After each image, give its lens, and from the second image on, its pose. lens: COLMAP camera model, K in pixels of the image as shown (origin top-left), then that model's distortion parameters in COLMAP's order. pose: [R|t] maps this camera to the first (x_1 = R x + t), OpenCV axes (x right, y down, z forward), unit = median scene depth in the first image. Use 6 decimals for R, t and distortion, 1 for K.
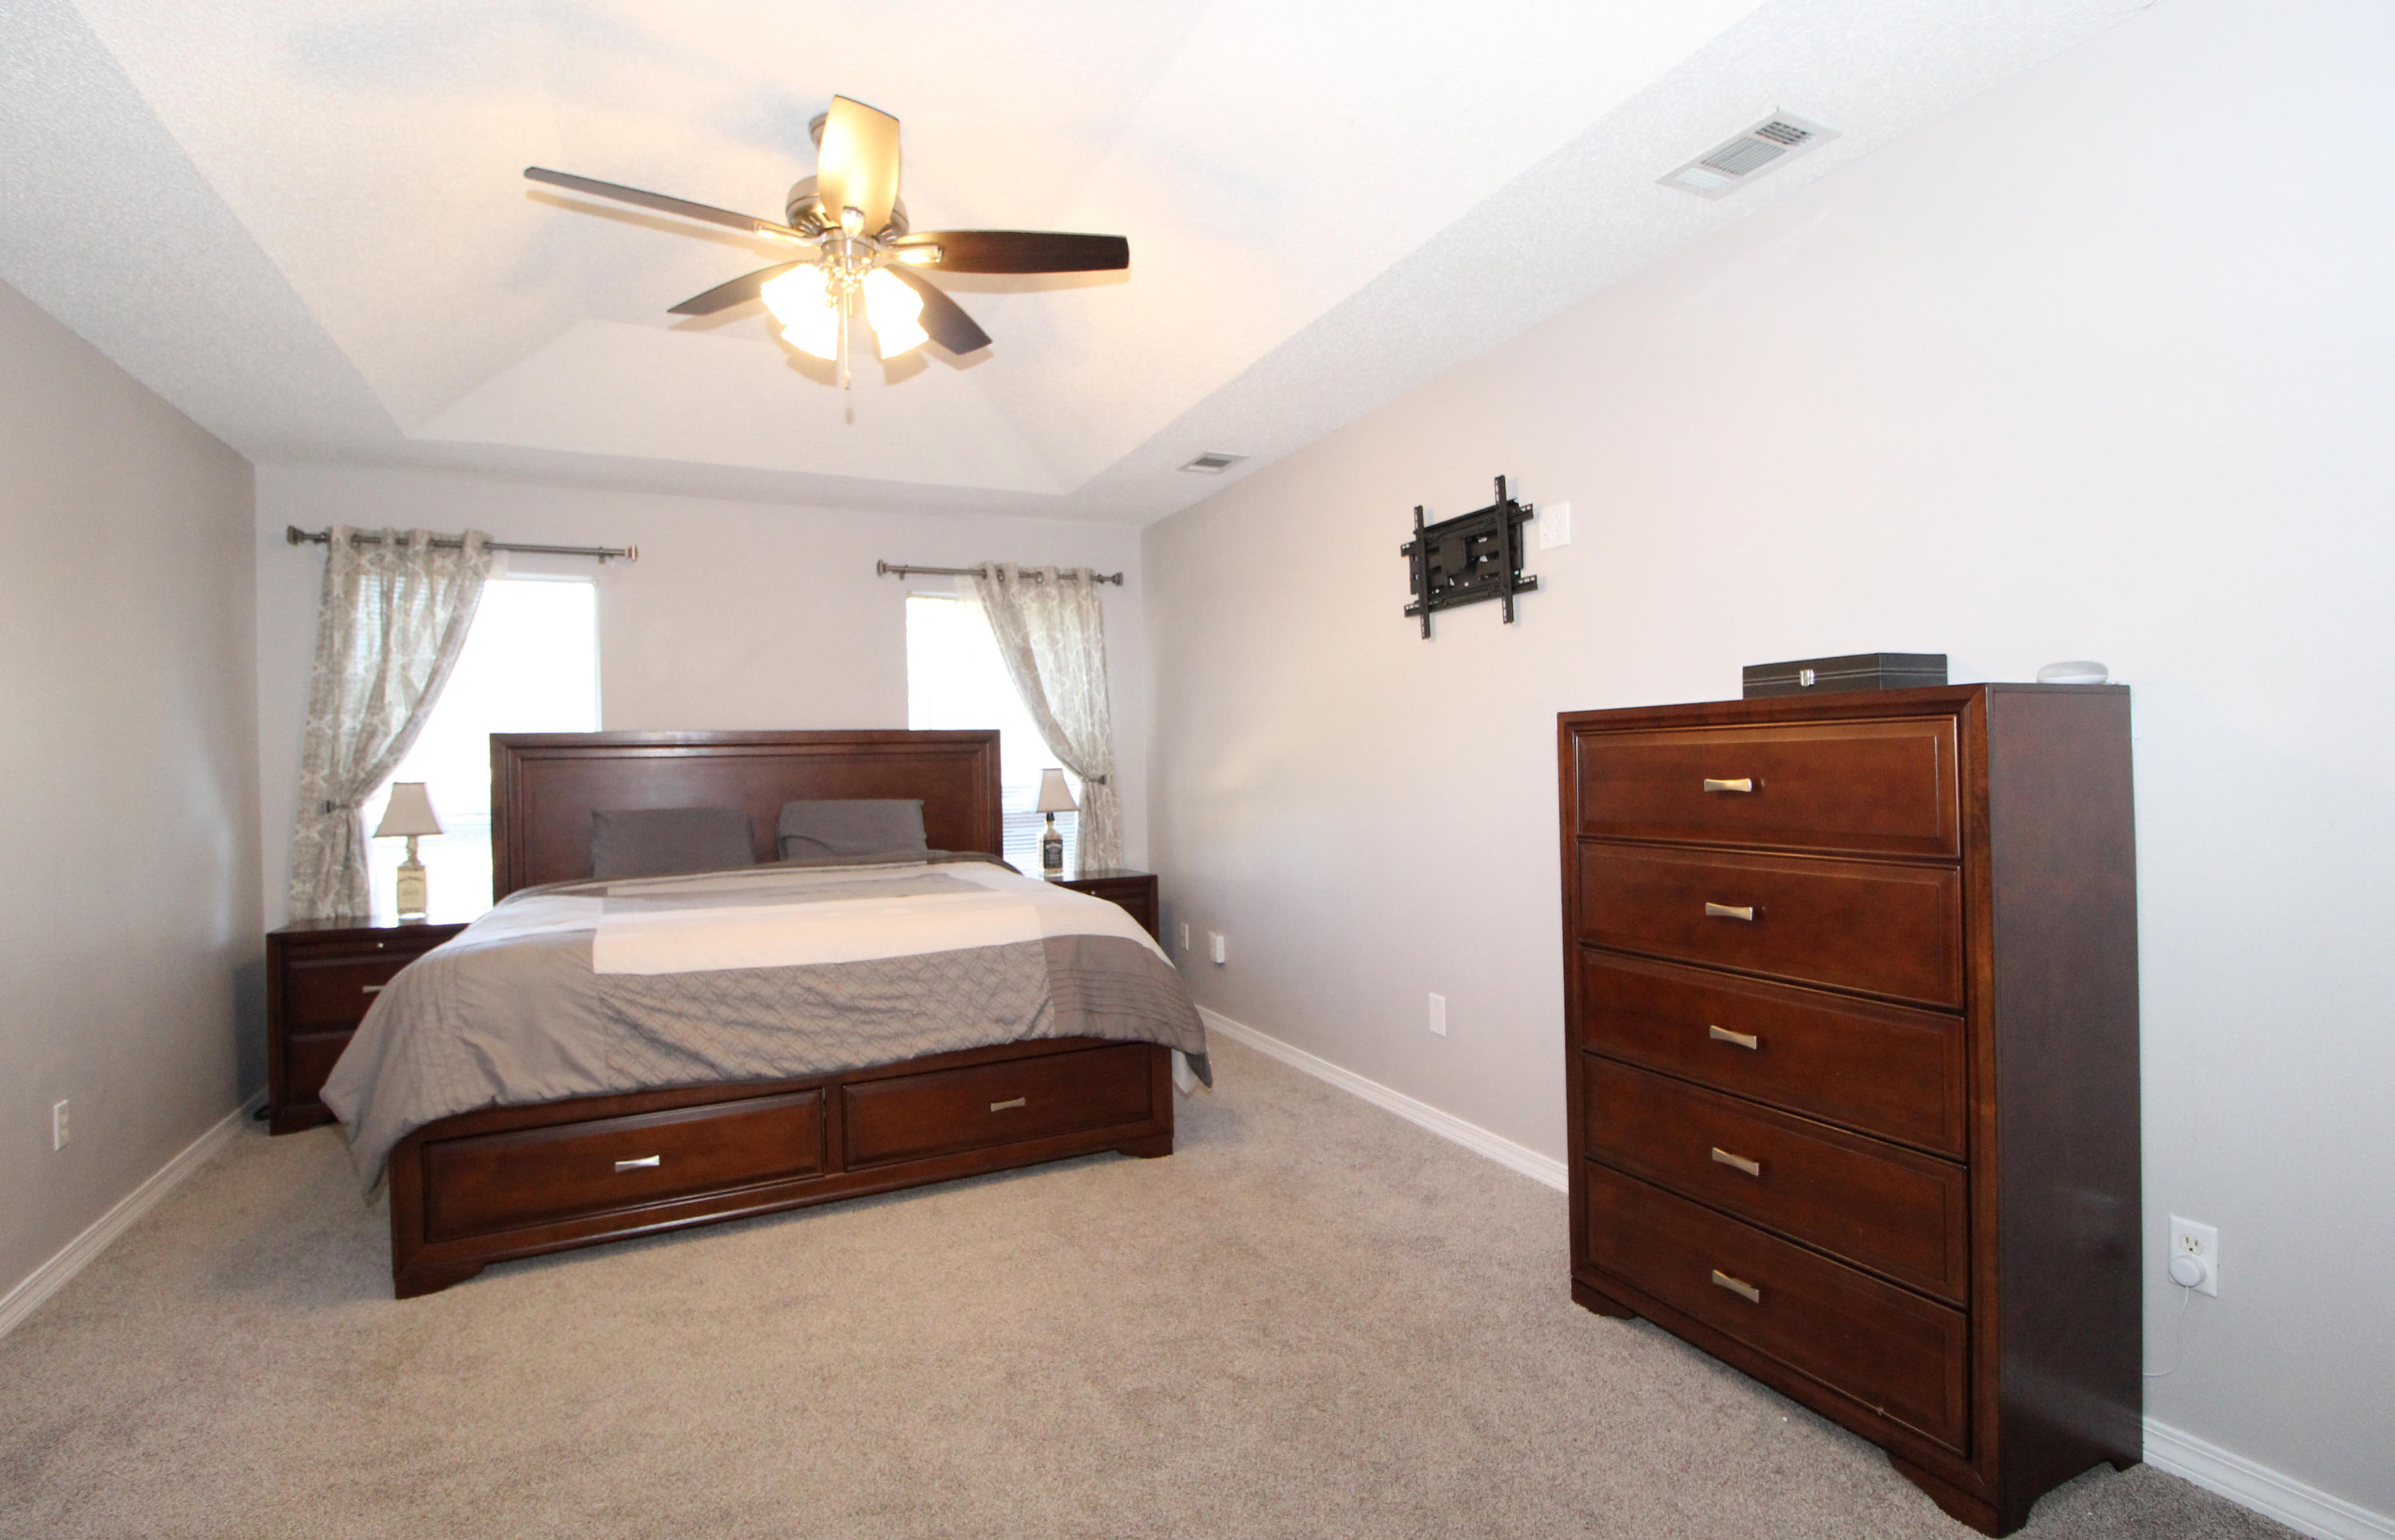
lens RADIAL K [[1138.5, 0, 1193.1], [0, 1138.5, 773.1], [0, 0, 1]] dist [0.004354, -0.002259]
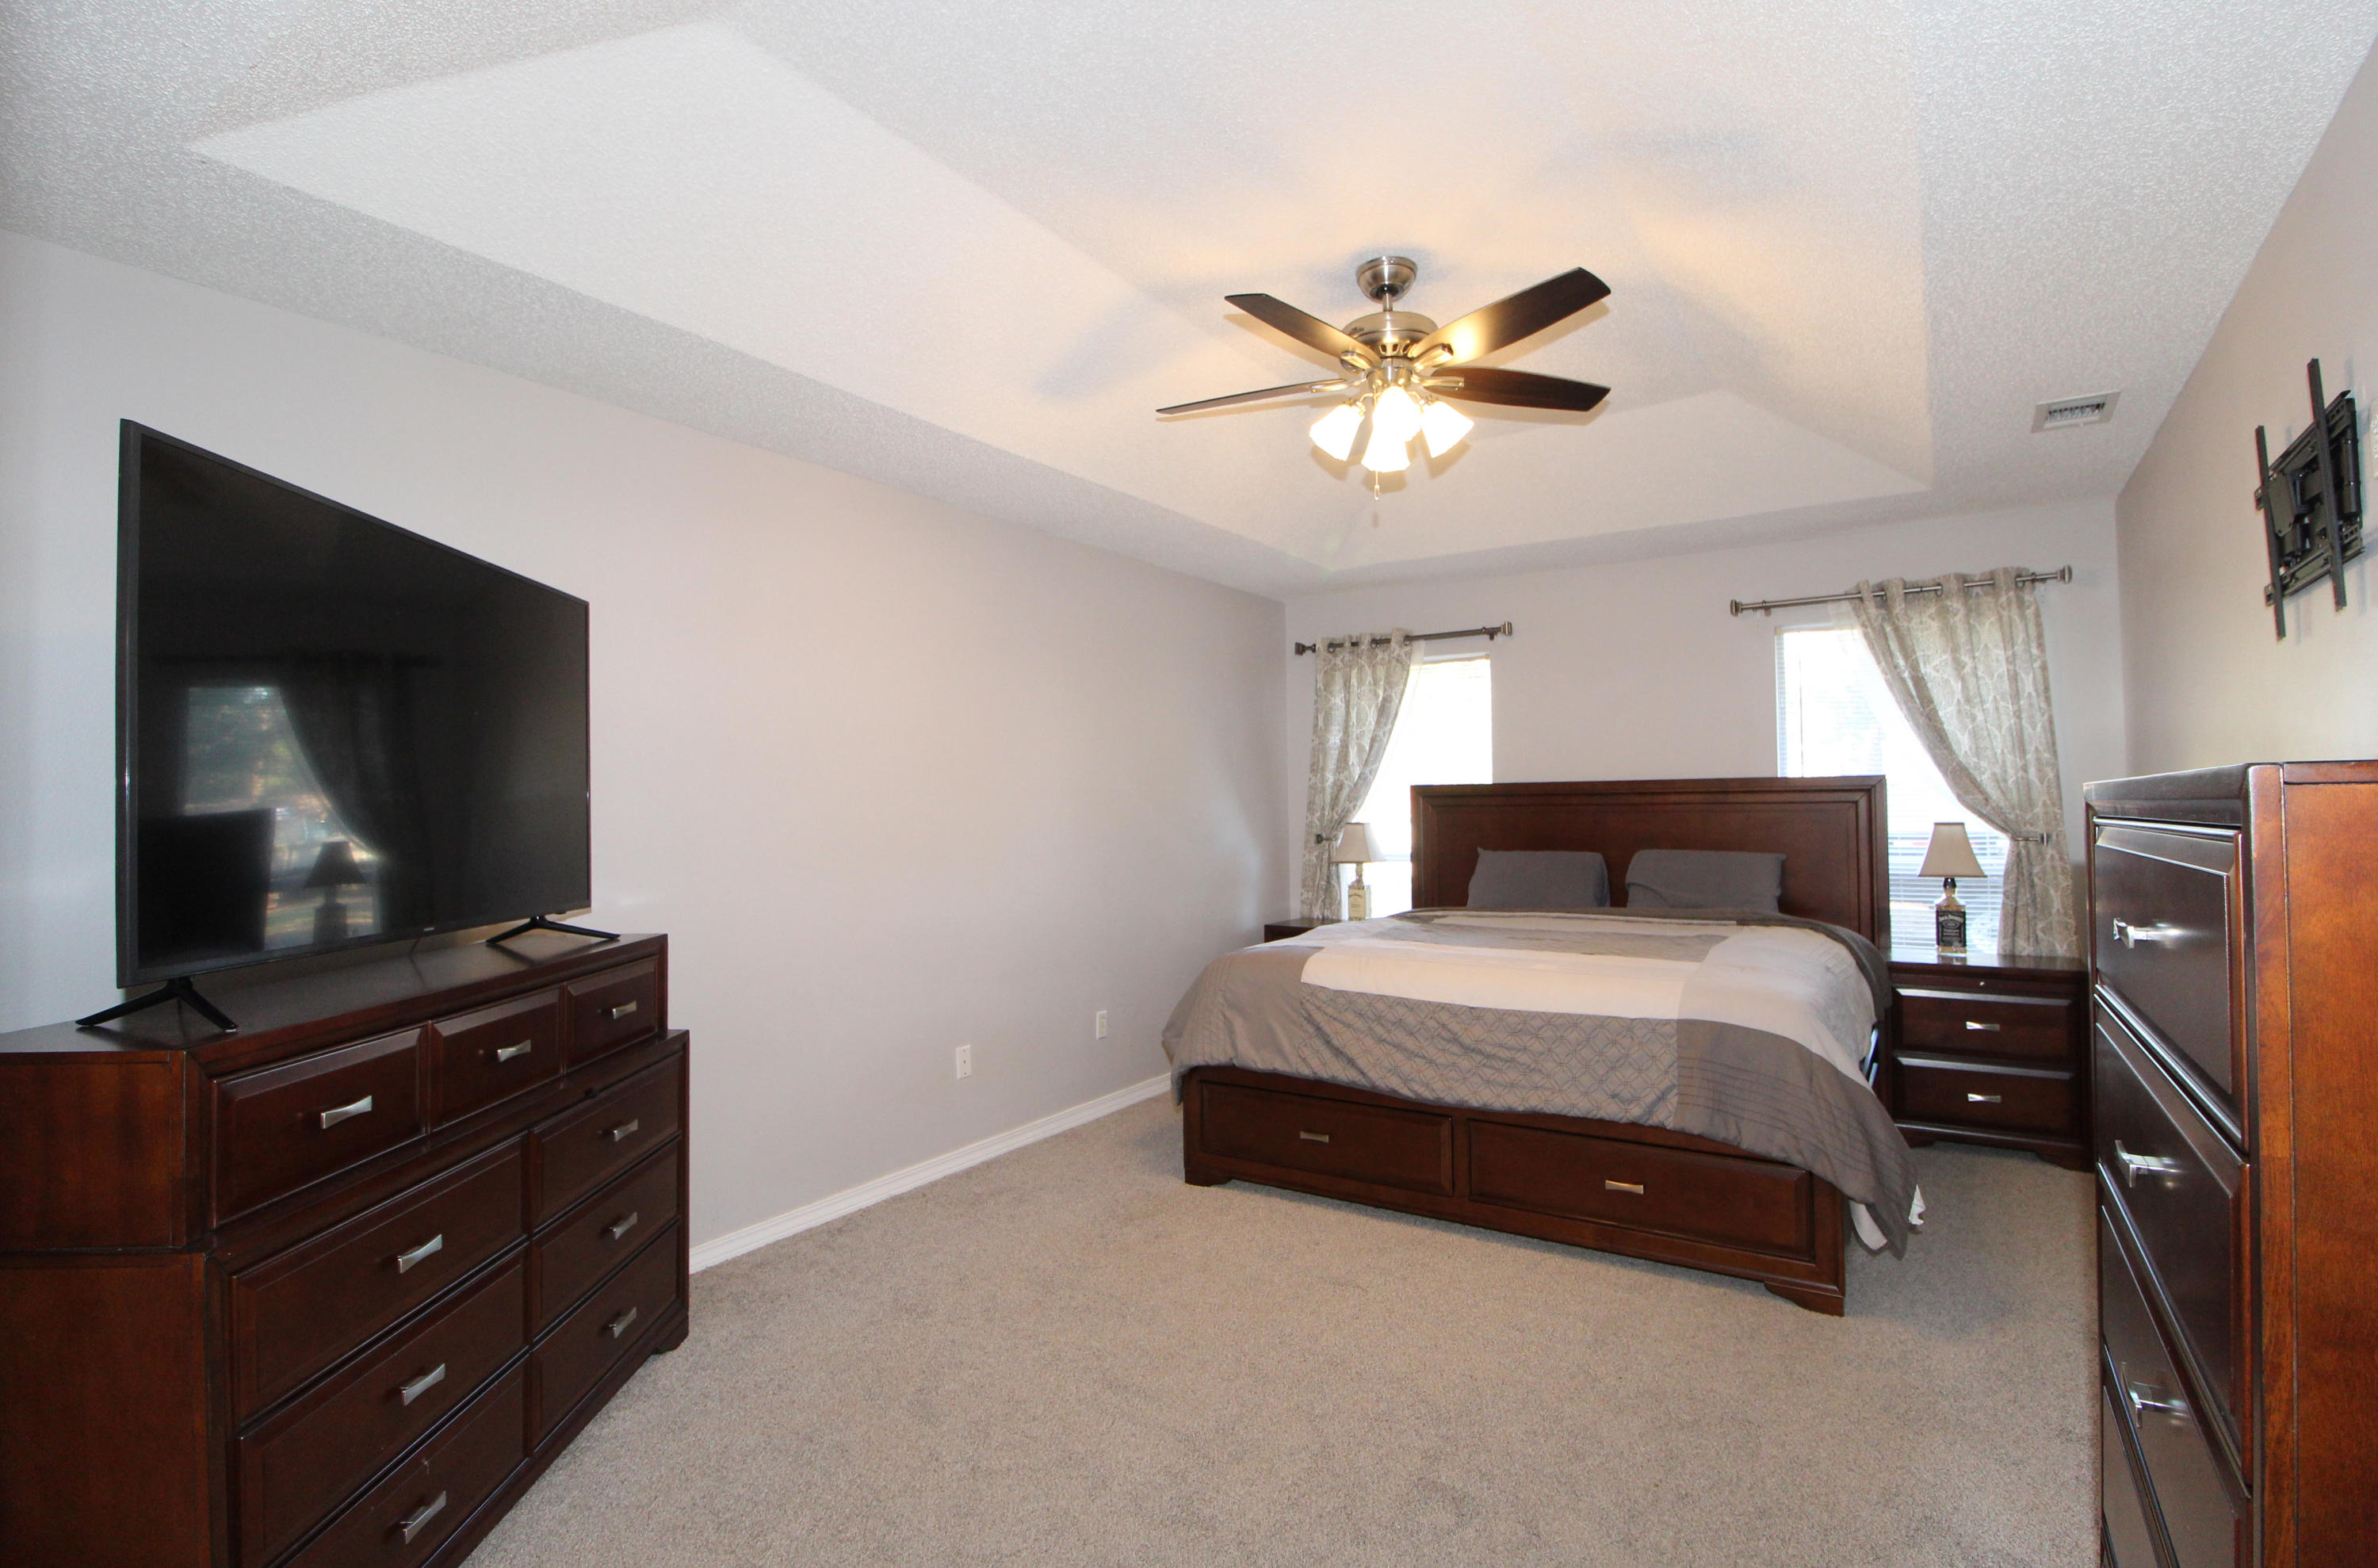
lens RADIAL K [[1105.0, 0, 1192.5], [0, 1105.0, 782.2], [0, 0, 1]] dist [-0.004353, -0.002067]
pose [[0.524689, -0.004665, -0.851281, 0.316686], [-0.009267, 0.999894, -0.011192, -0.023434], [0.851243, 0.013761, 0.524591, 0.154086]]
